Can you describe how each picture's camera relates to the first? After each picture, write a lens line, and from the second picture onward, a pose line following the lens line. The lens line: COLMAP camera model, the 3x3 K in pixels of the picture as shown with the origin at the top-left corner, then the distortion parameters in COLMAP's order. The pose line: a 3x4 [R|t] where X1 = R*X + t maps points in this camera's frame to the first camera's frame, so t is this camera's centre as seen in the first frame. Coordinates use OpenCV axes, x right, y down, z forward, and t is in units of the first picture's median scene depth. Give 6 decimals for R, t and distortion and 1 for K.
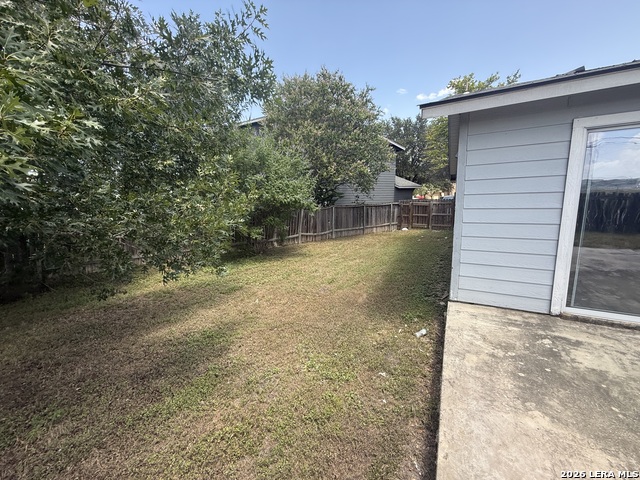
lens RADIAL K [[254.7, 0, 316.3], [0, 254.7, 243.3], [0, 0, 1]] dist [-0.000811, 0.000353]
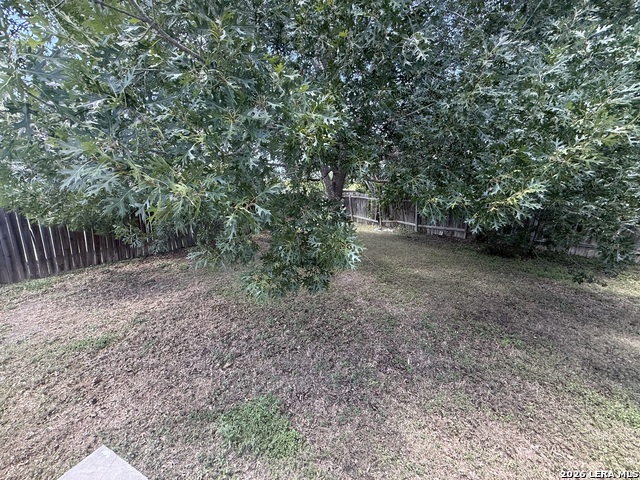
lens RADIAL K [[254.7, 0, 316.2], [0, 254.7, 239.0], [0, 0, 1]] dist [-0.000811, 0.000353]
pose [[0.035681, 0.228934, -0.972788, 0.103061], [-0.169029, 0.960766, 0.219905, 0.013273], [0.984965, 0.156583, 0.072977, -0.181464]]
